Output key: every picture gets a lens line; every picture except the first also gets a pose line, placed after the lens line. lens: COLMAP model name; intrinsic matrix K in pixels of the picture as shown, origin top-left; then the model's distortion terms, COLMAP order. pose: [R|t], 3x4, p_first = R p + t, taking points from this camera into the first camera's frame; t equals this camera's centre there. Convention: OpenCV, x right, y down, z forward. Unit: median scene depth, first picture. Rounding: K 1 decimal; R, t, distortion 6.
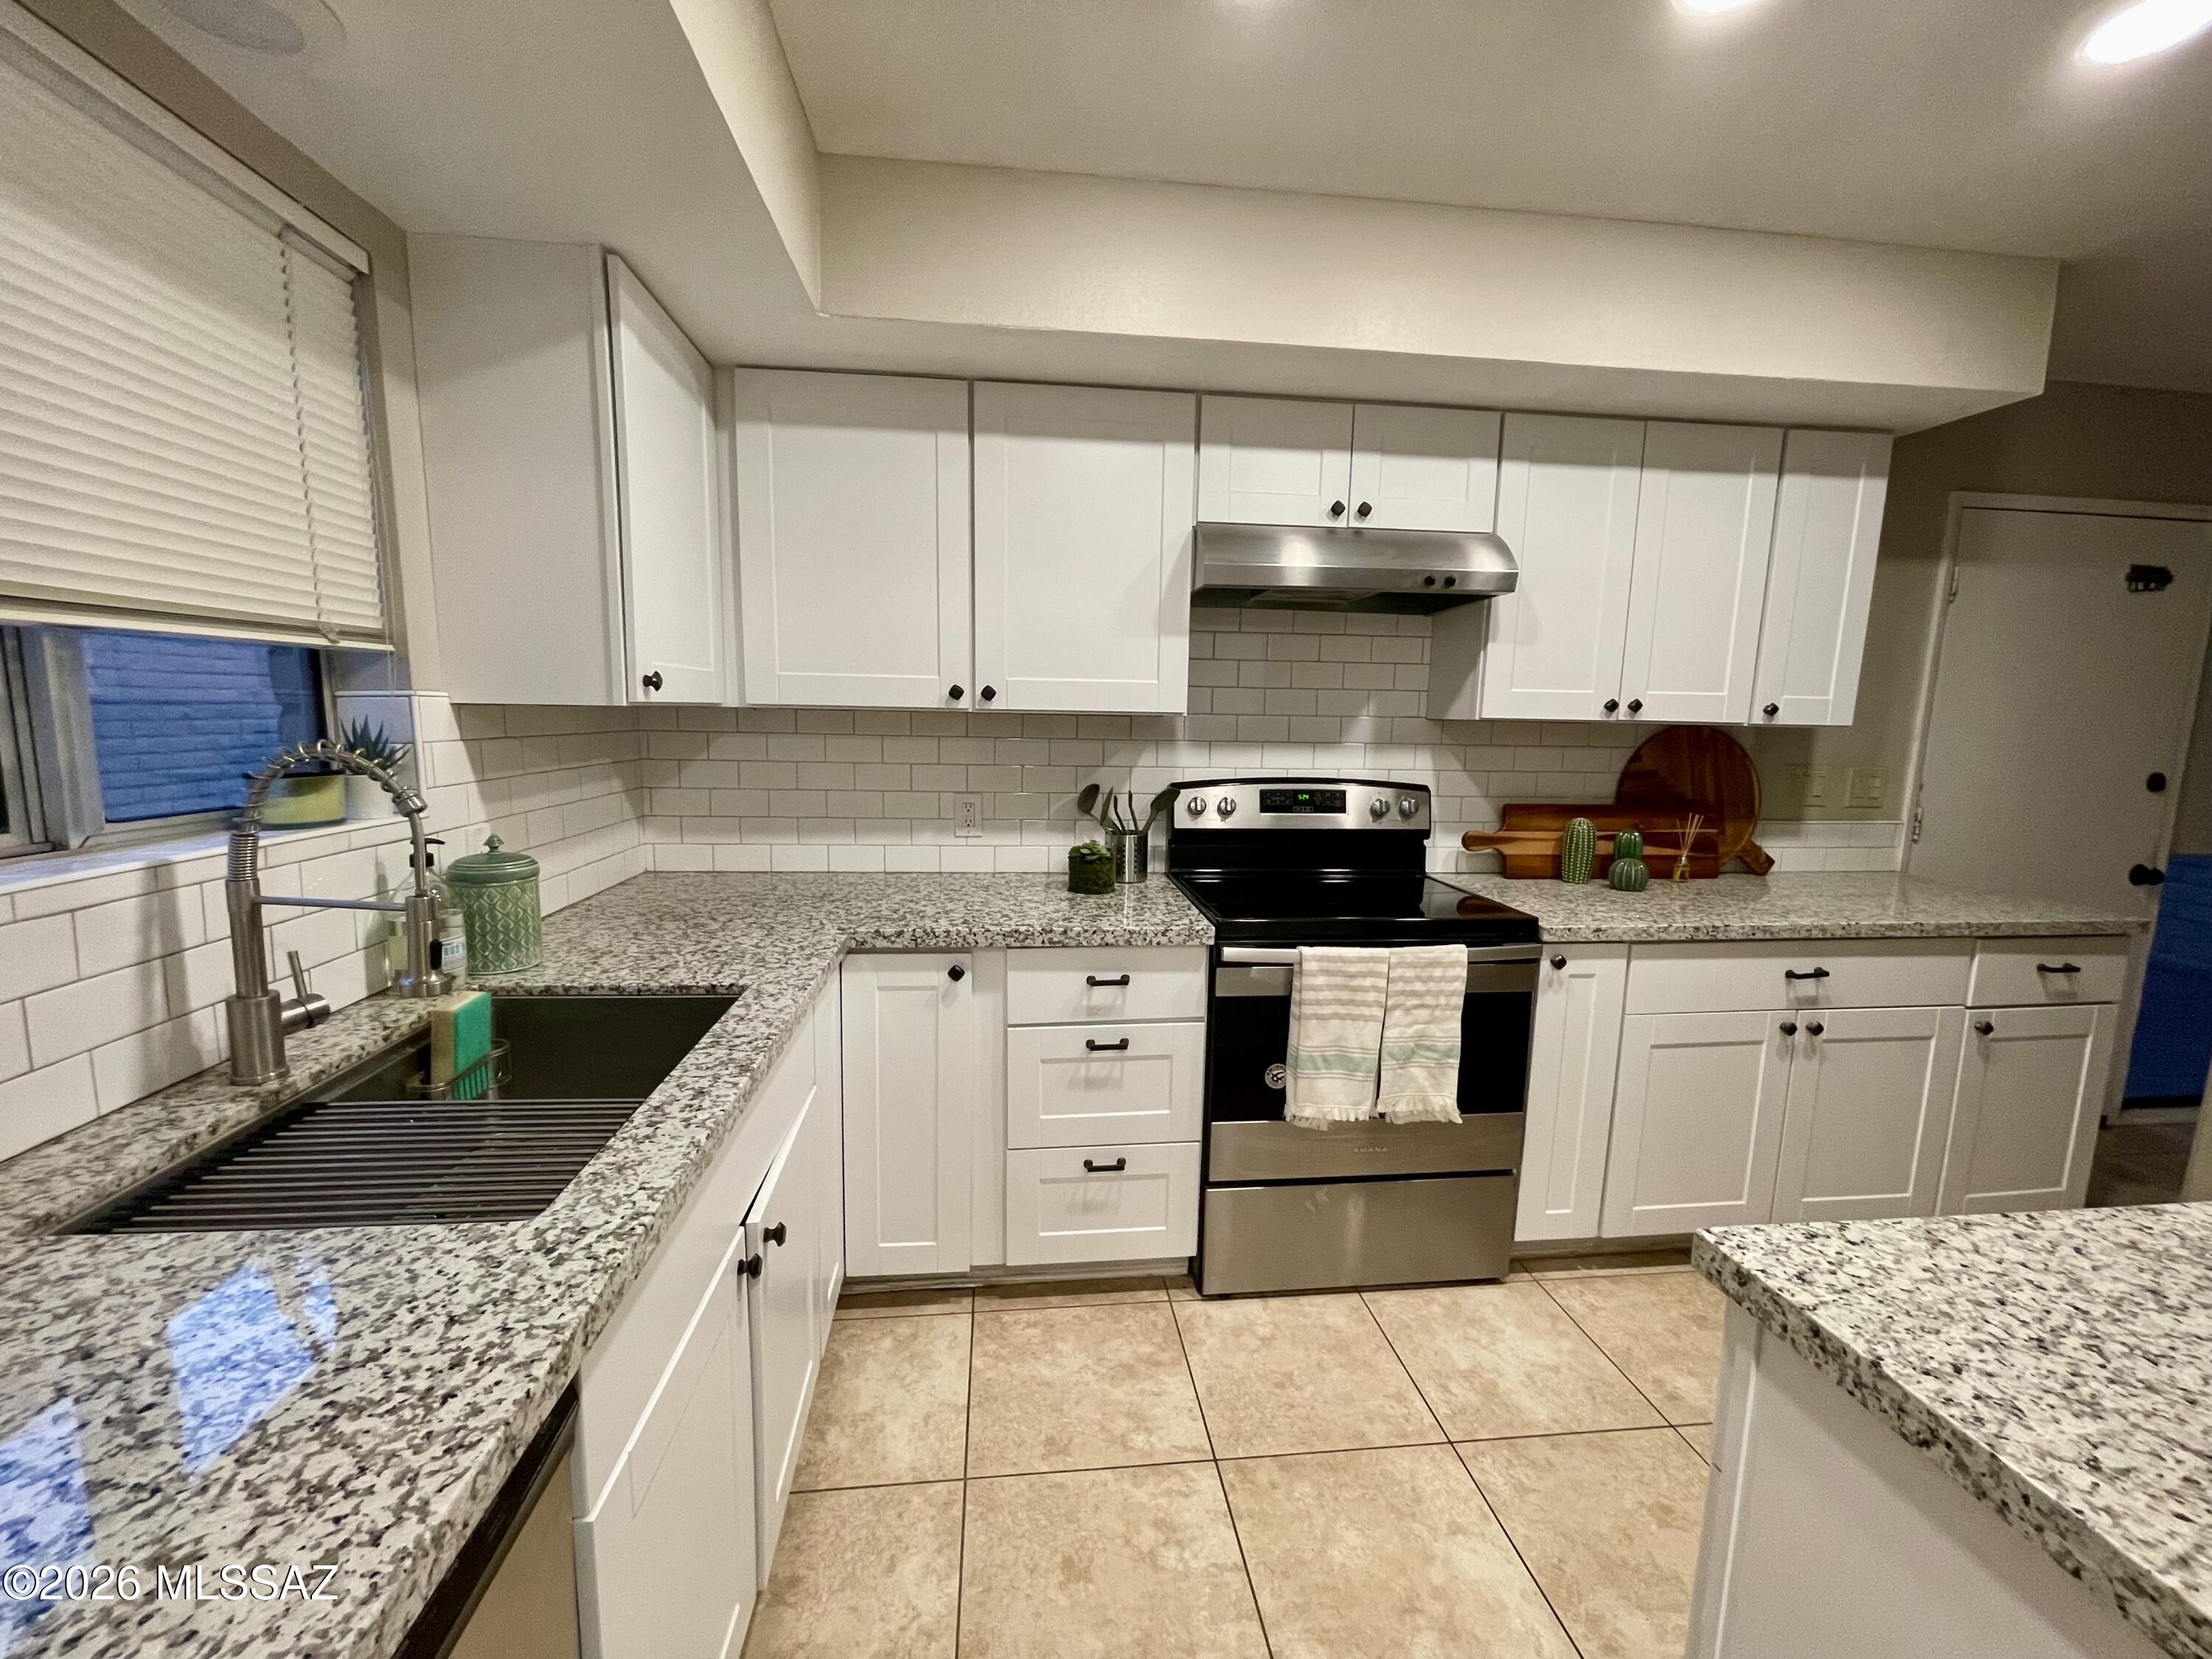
lens RADIAL K [[901.0, 0, 1104.8], [0, 901.0, 836.2], [0, 0, 1]] dist [-0.003200, -0.000255]
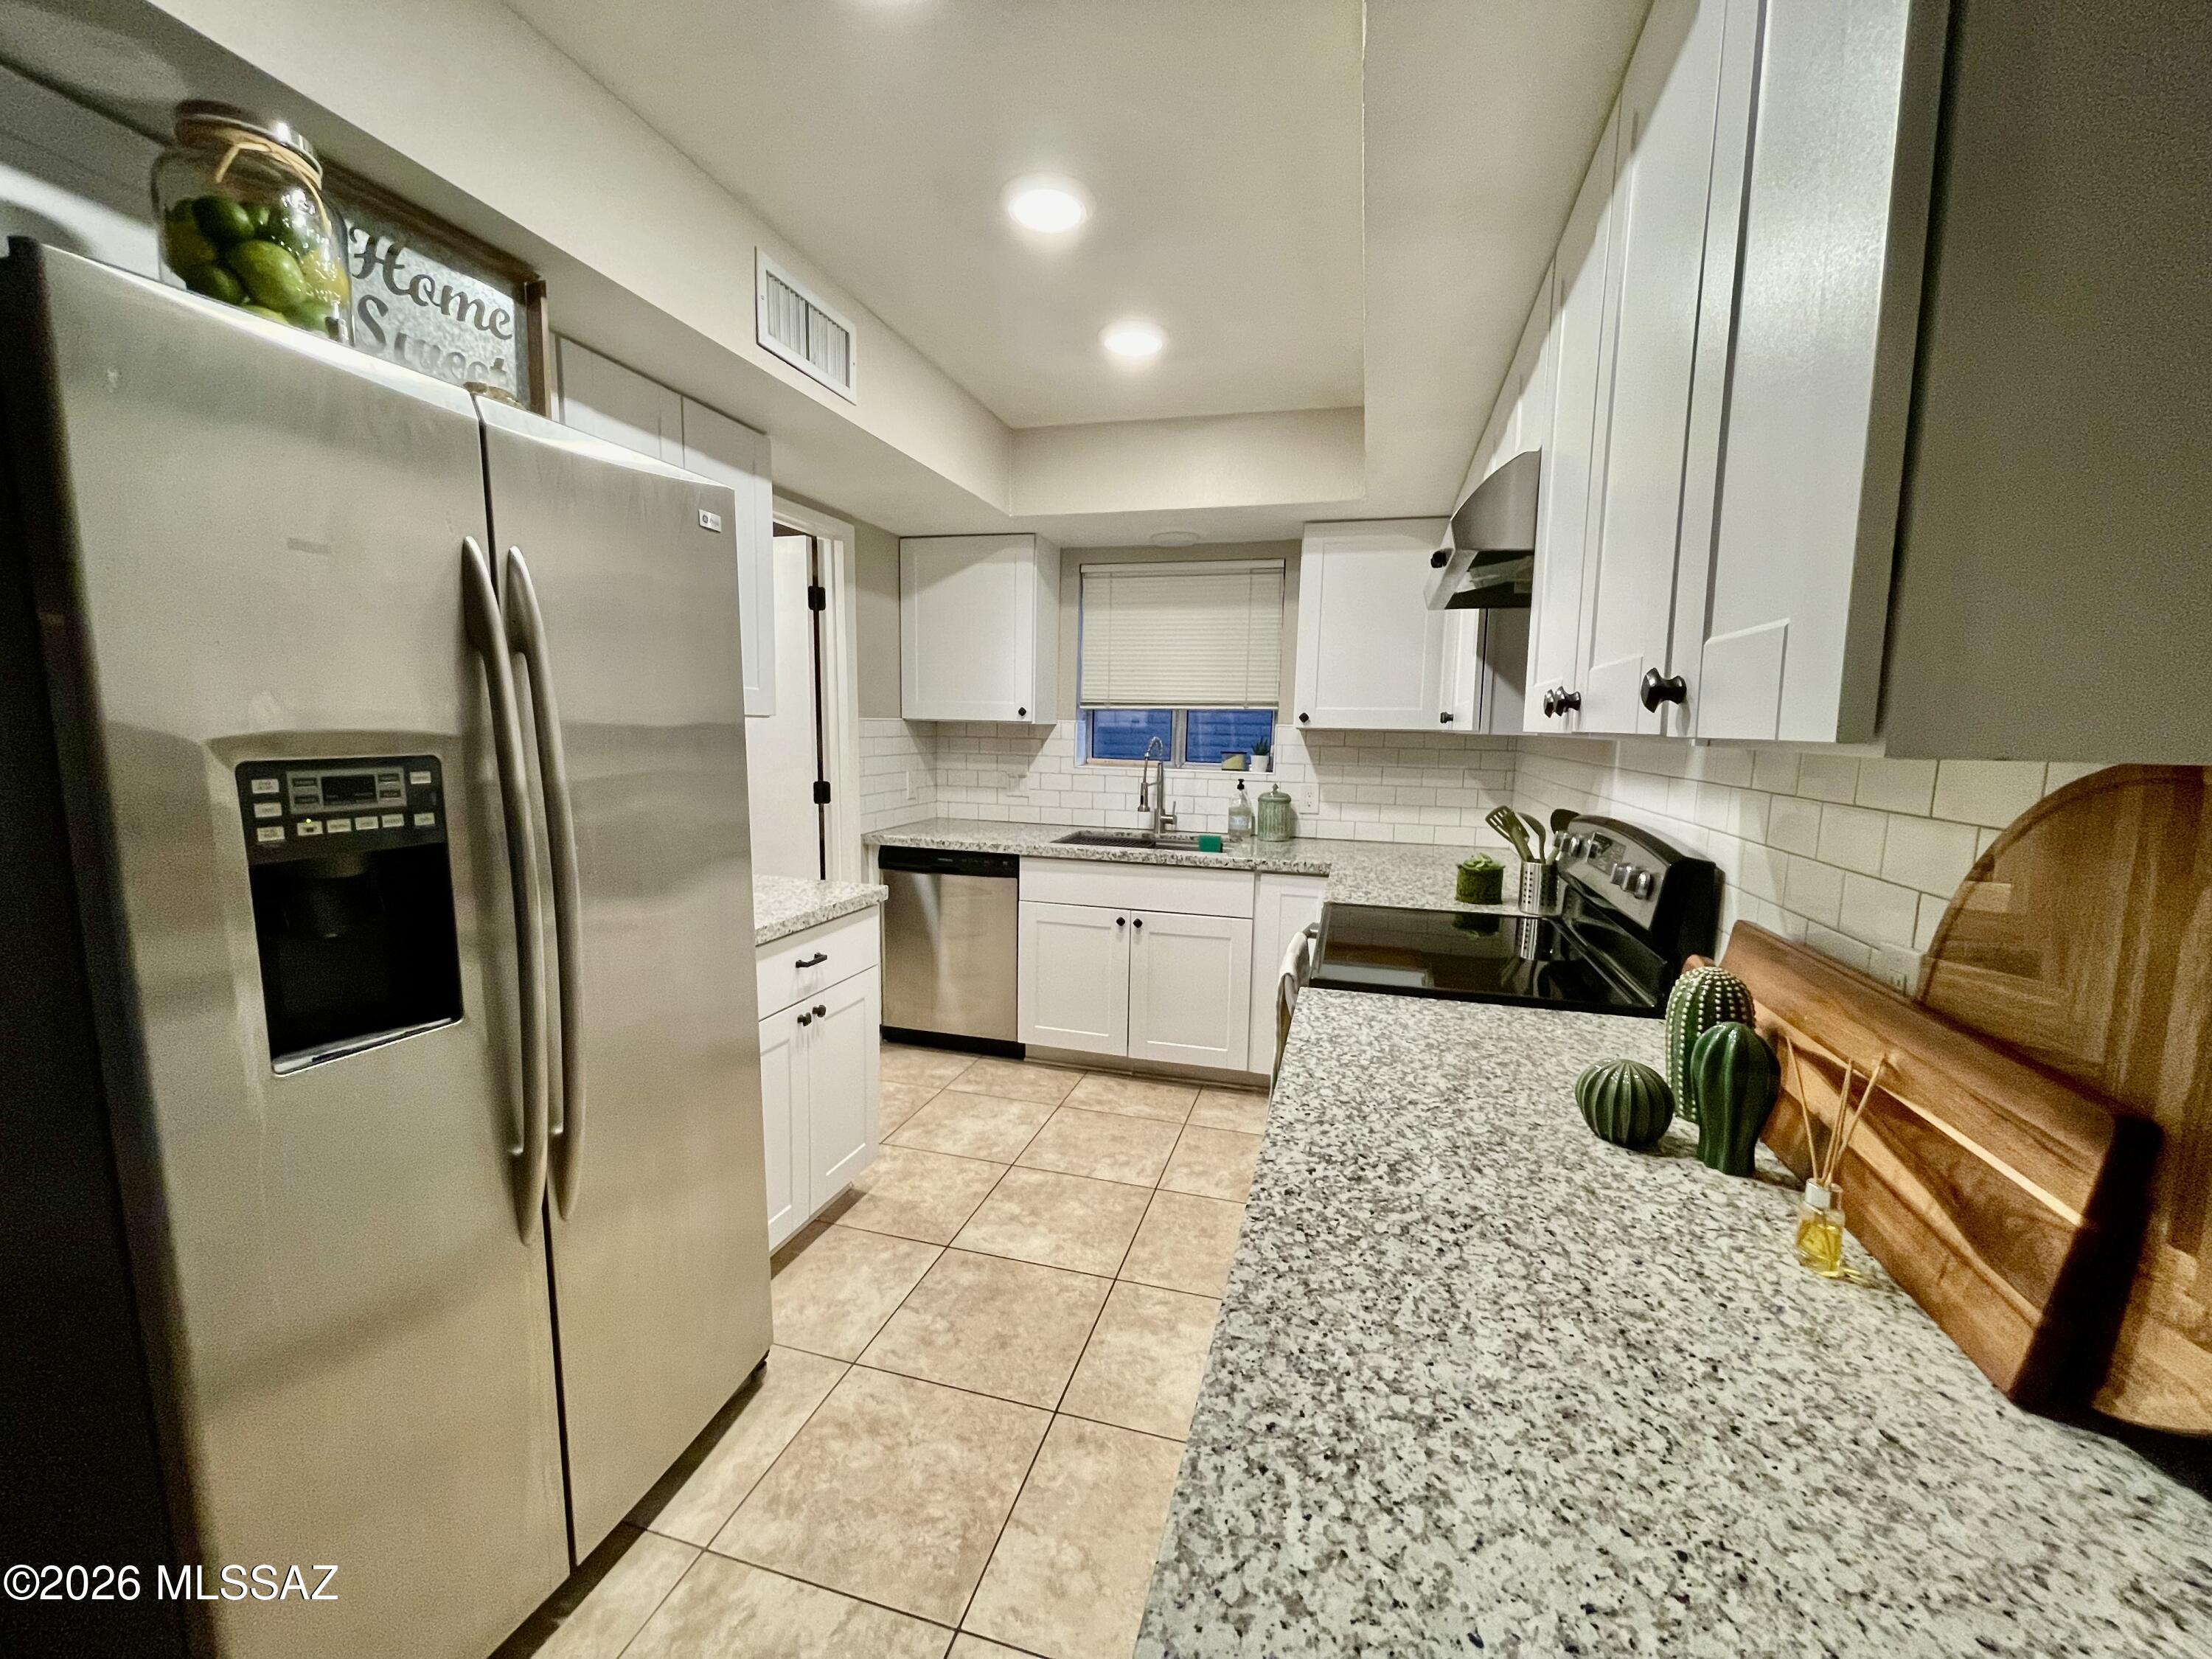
lens RADIAL K [[898.4, 0, 1101.7], [0, 898.4, 838.8], [0, 0, 1]] dist [0.012369, -0.015118]
pose [[-0.382058, 0.092545, -0.919493, 2.522178], [-0.150090, 0.975549, 0.160551, -0.258447], [0.911869, 0.199347, -0.358826, 2.170228]]
